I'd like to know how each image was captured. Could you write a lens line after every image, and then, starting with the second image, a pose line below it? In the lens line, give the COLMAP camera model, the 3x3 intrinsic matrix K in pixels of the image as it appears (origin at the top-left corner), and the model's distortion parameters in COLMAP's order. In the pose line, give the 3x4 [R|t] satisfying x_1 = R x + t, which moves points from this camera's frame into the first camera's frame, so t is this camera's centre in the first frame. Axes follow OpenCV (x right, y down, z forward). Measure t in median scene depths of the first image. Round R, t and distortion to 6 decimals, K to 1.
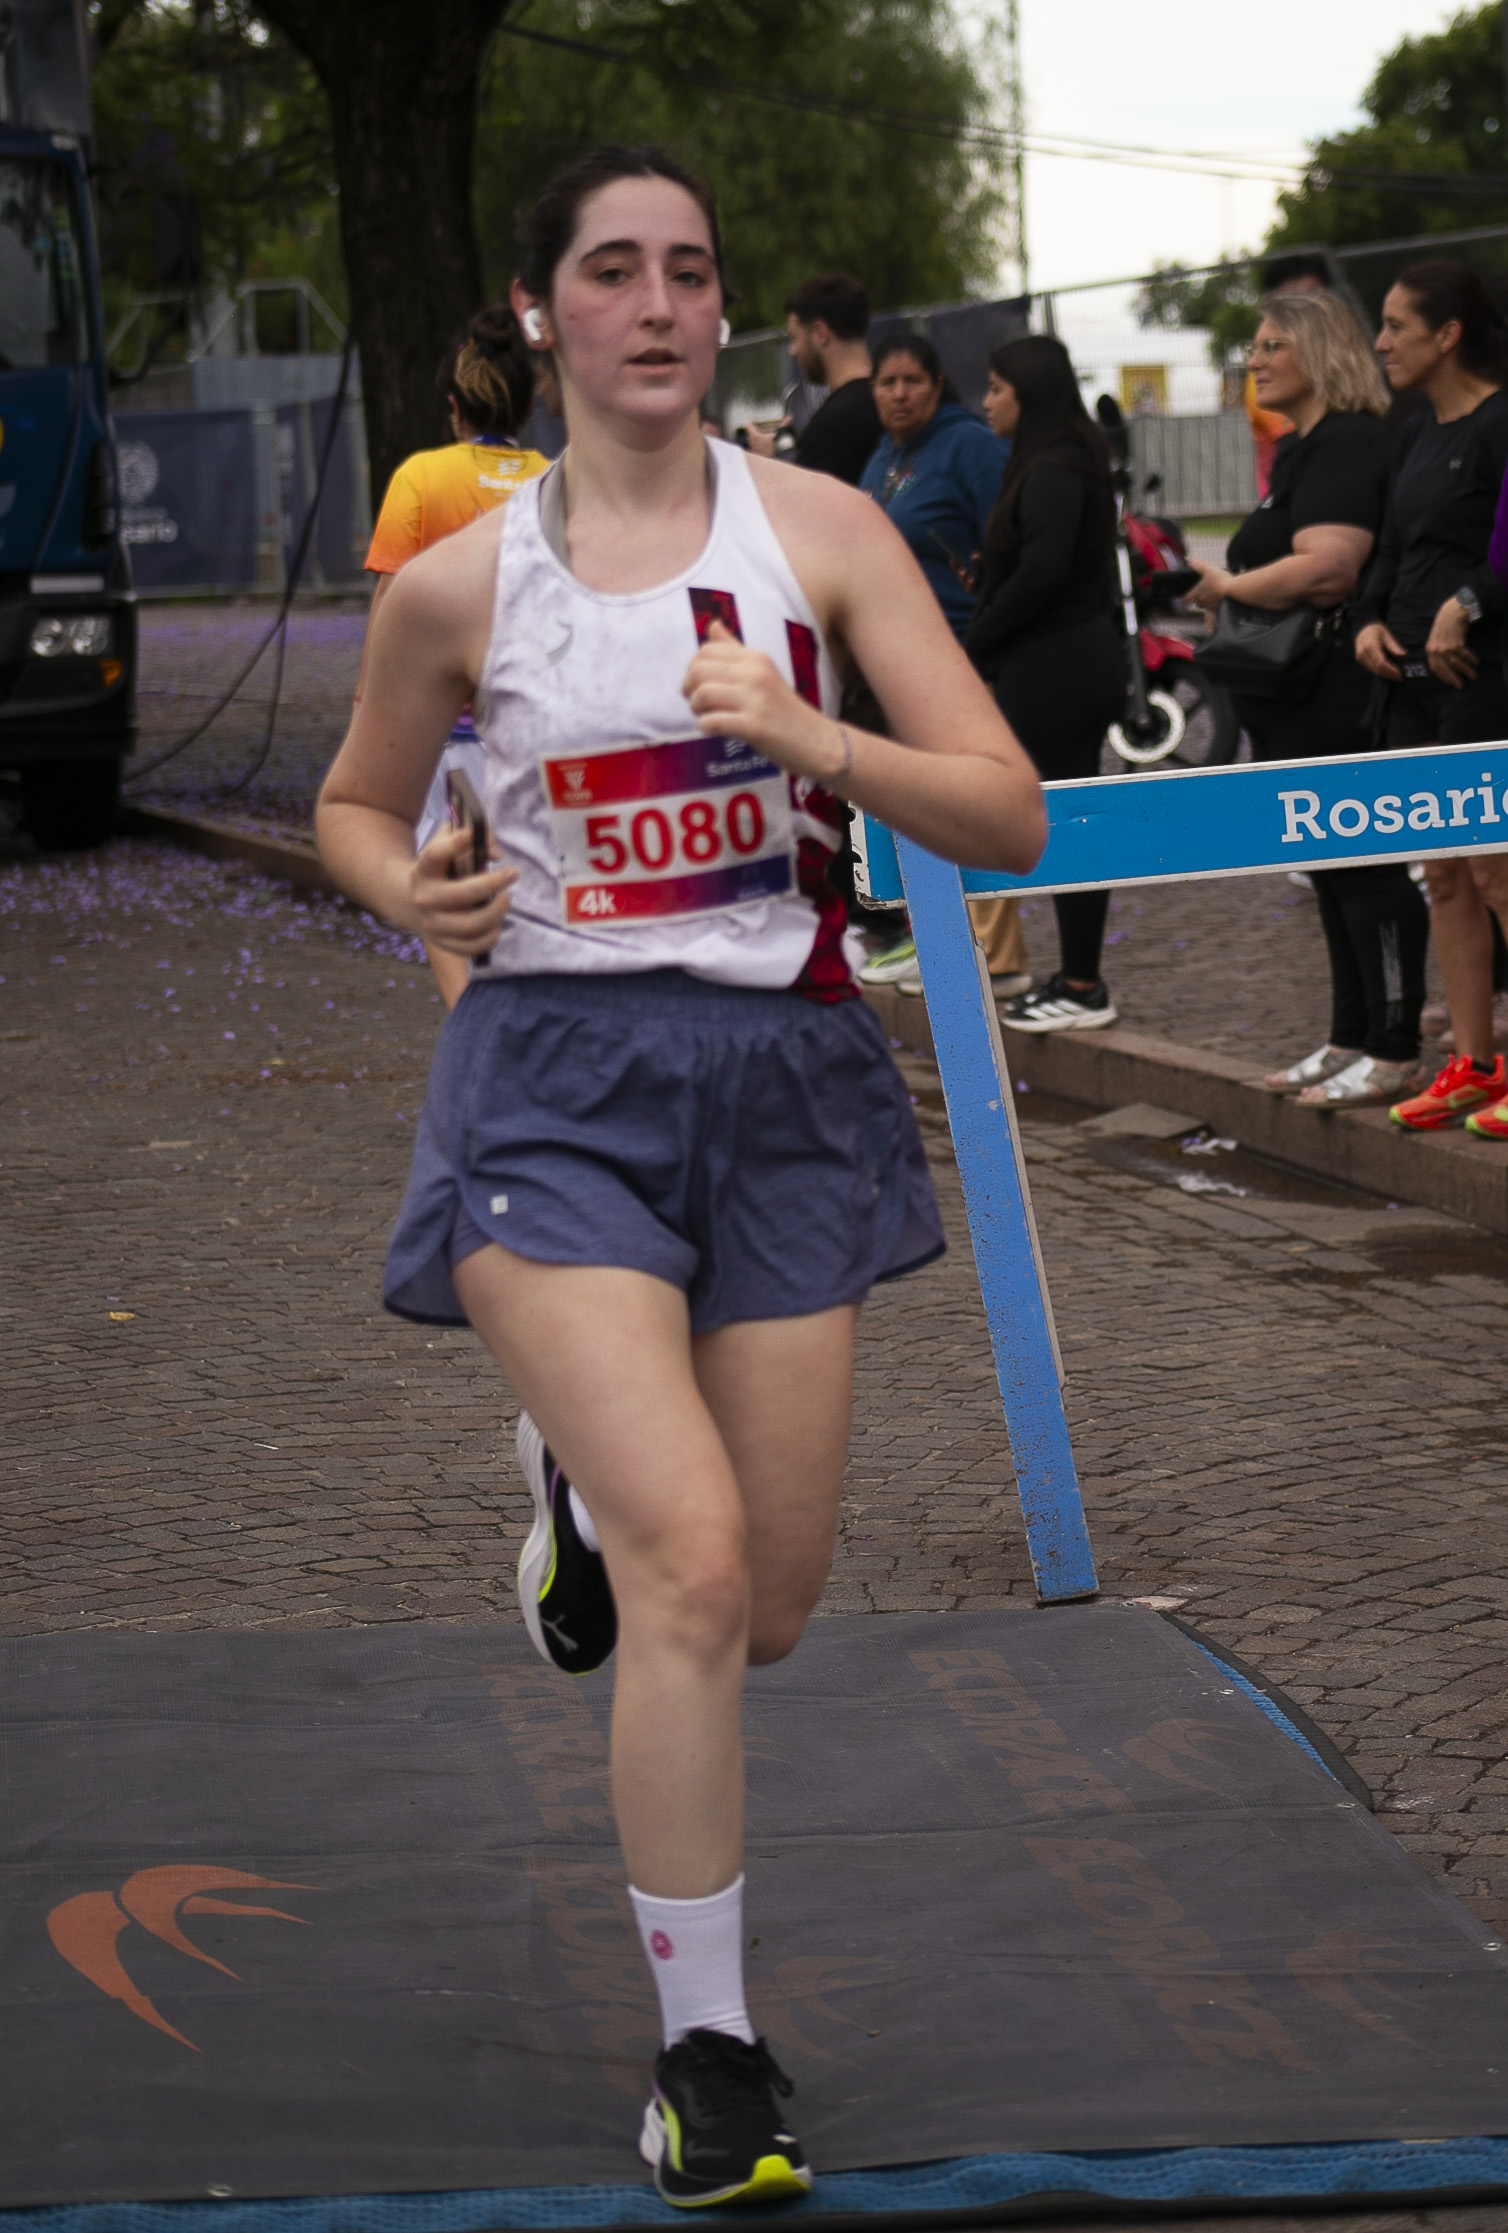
lens RADIAL K [[5754.3, 0, 1079.8], [0, 5754.3, 1064.1], [0, 0, 1]] dist [-0.078680, 0.000000]
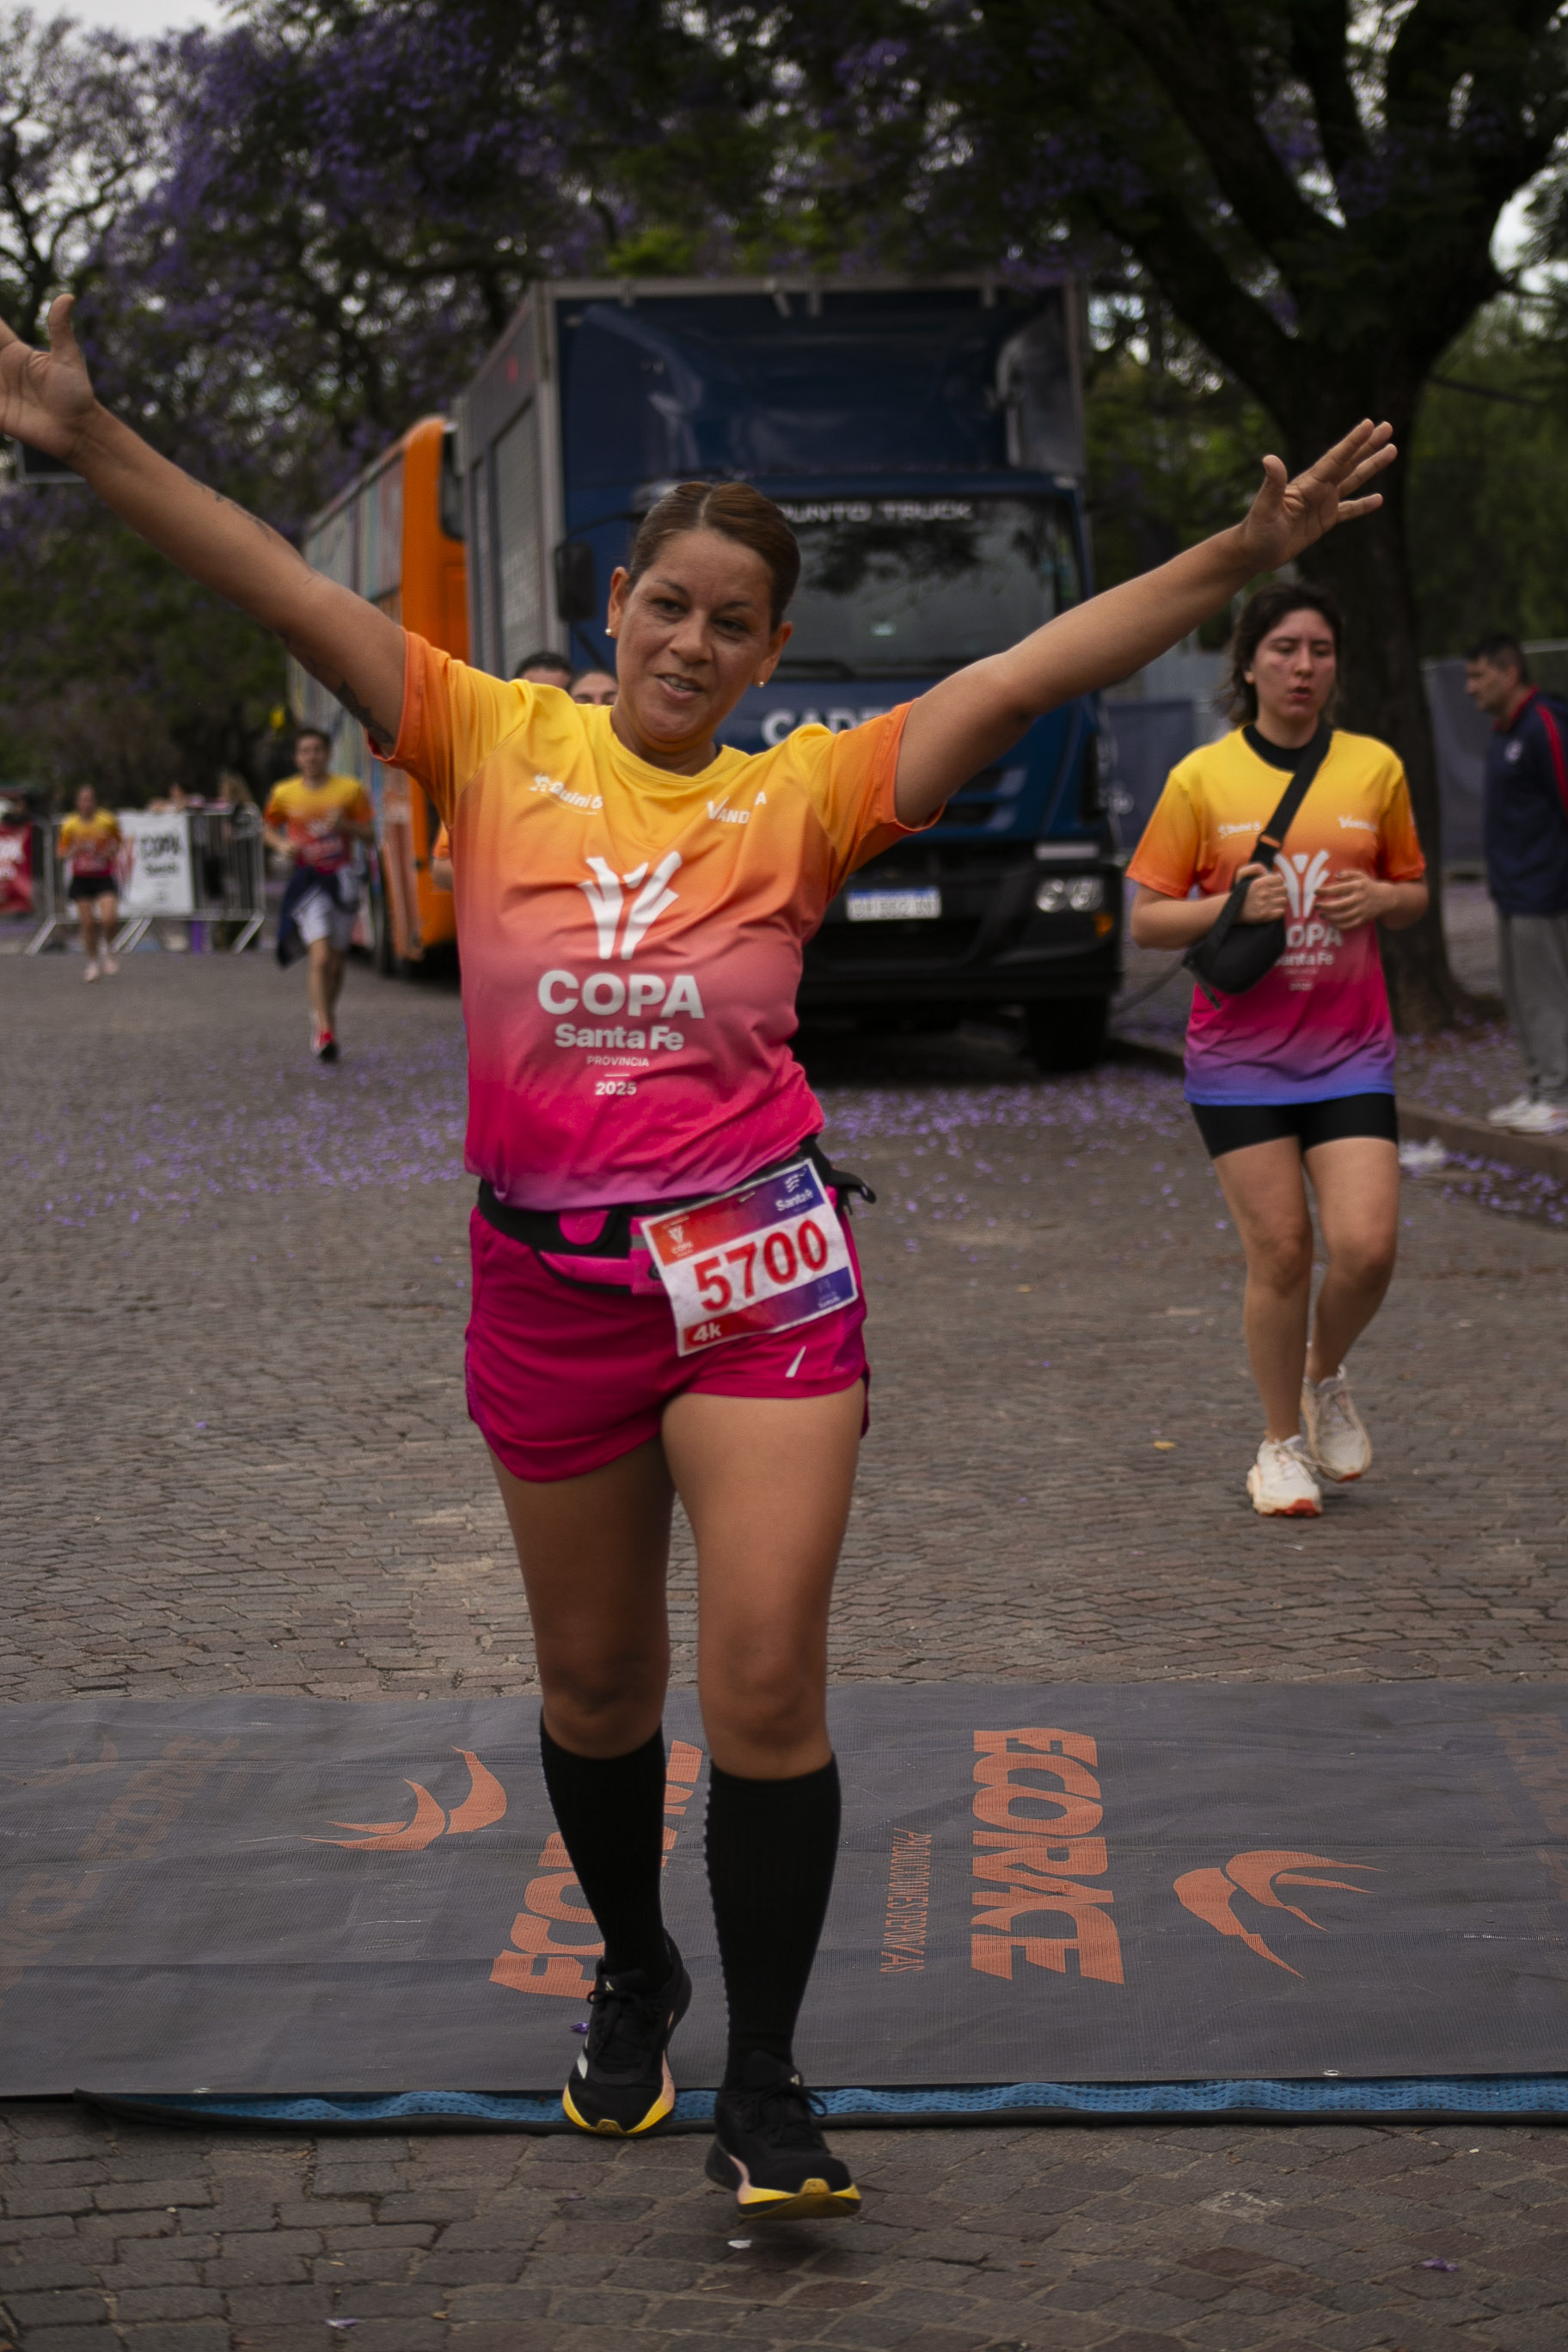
lens RADIAL K [[5056.6, 0, 883.7], [0, 5056.6, 1201.5], [0, 0, 1]] dist [-0.069597, 0.000000]
pose [[0.980444, 0.006696, -0.196685, -0.014621], [-0.009238, 0.999885, -0.012011, 0.006065], [0.196582, 0.013594, 0.980393, -0.101528]]
